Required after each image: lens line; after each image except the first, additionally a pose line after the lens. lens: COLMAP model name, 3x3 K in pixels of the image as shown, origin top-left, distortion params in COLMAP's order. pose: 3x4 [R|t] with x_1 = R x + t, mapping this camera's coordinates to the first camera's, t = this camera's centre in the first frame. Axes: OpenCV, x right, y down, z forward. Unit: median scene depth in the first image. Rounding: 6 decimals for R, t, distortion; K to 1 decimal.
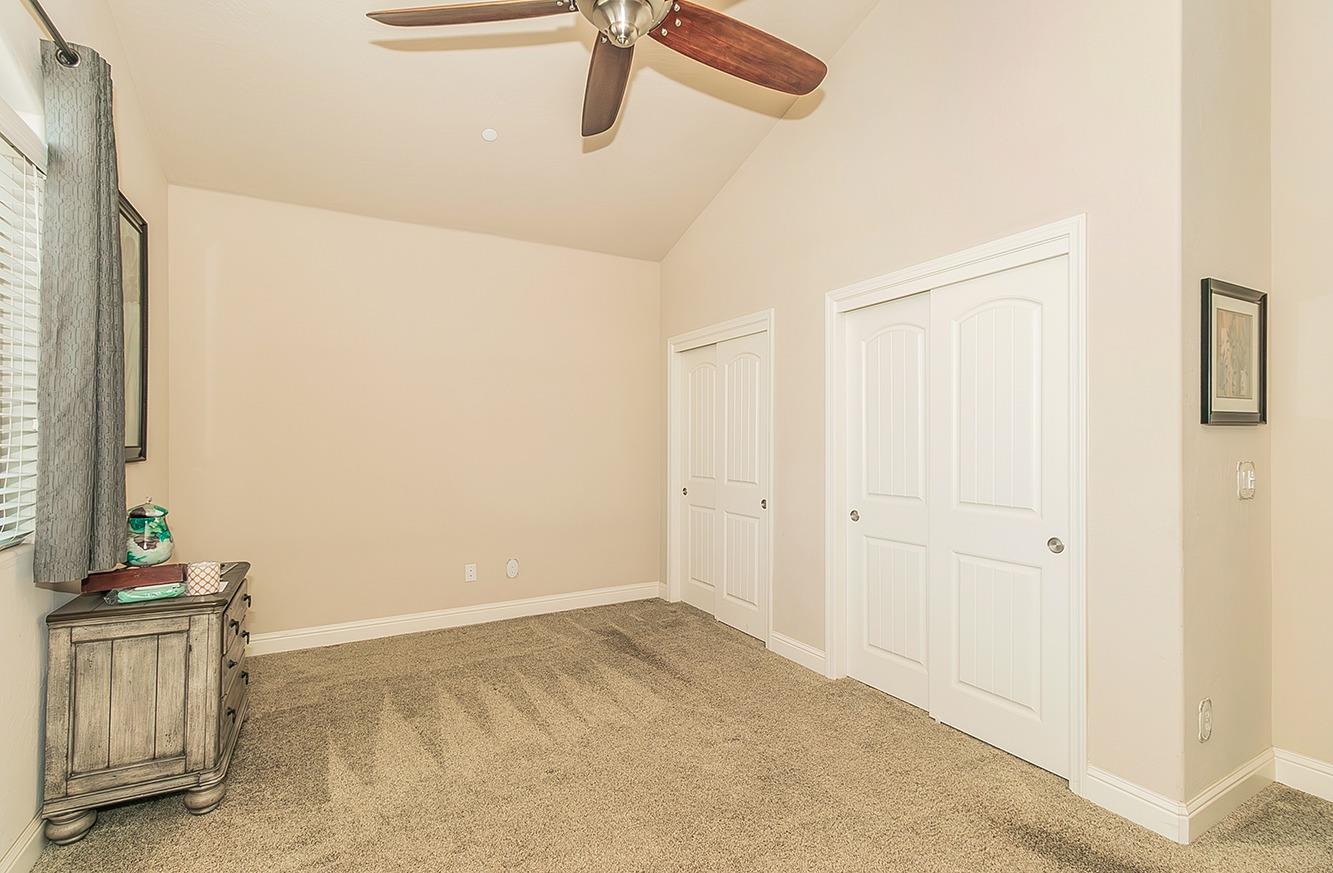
lens RADIAL K [[608.8, 0, 662.9], [0, 608.8, 435.0], [0, 0, 1]] dist [0.005687, -0.000146]
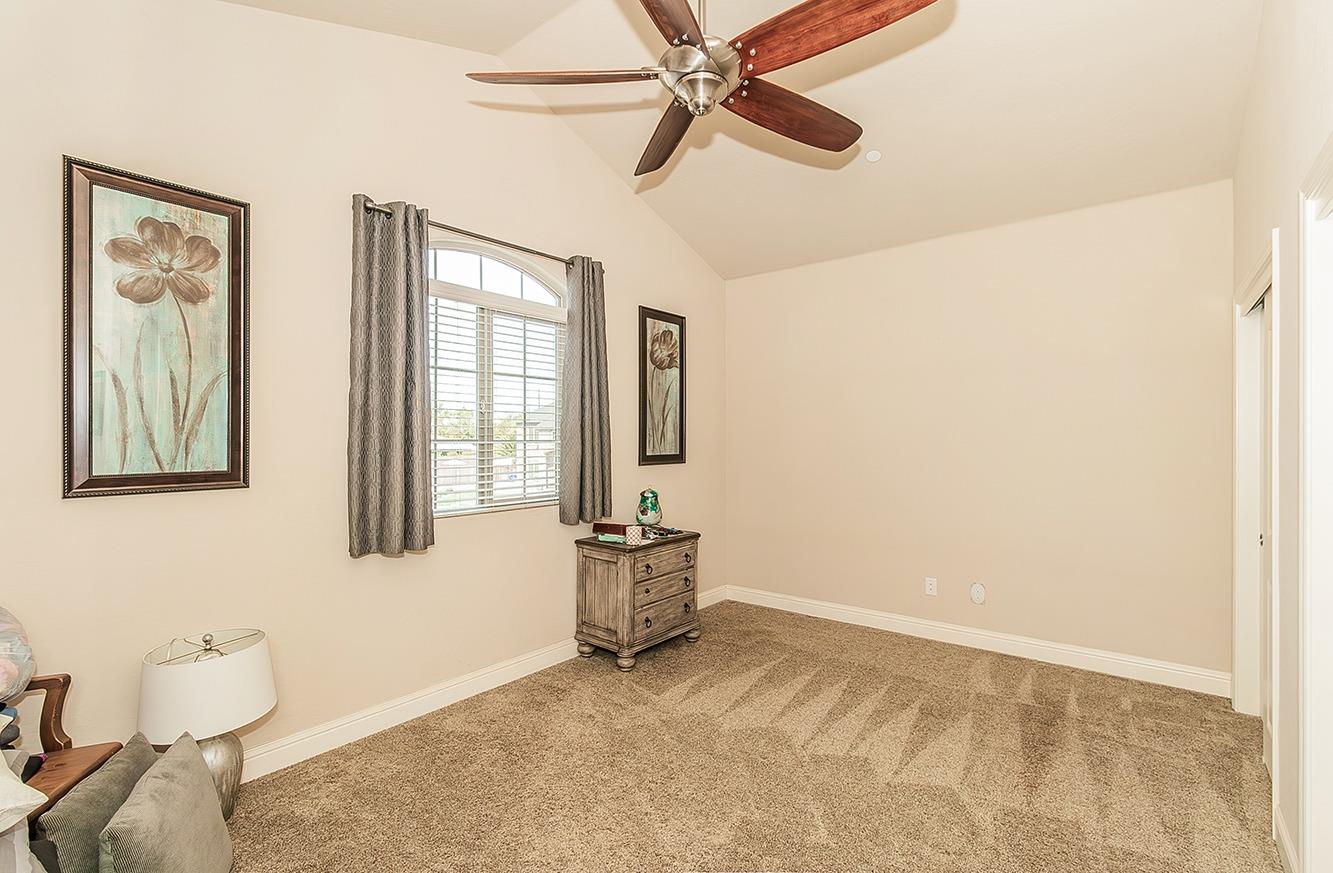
lens RADIAL K [[608.8, 0, 664.6], [0, 608.8, 435.4], [0, 0, 1]] dist [0.005687, -0.000146]
pose [[0.369101, -0.003324, -0.929383, 0.688524], [0.008648, 0.999963, -0.000142, -0.034087], [0.929349, -0.007985, 0.369116, 0.373171]]
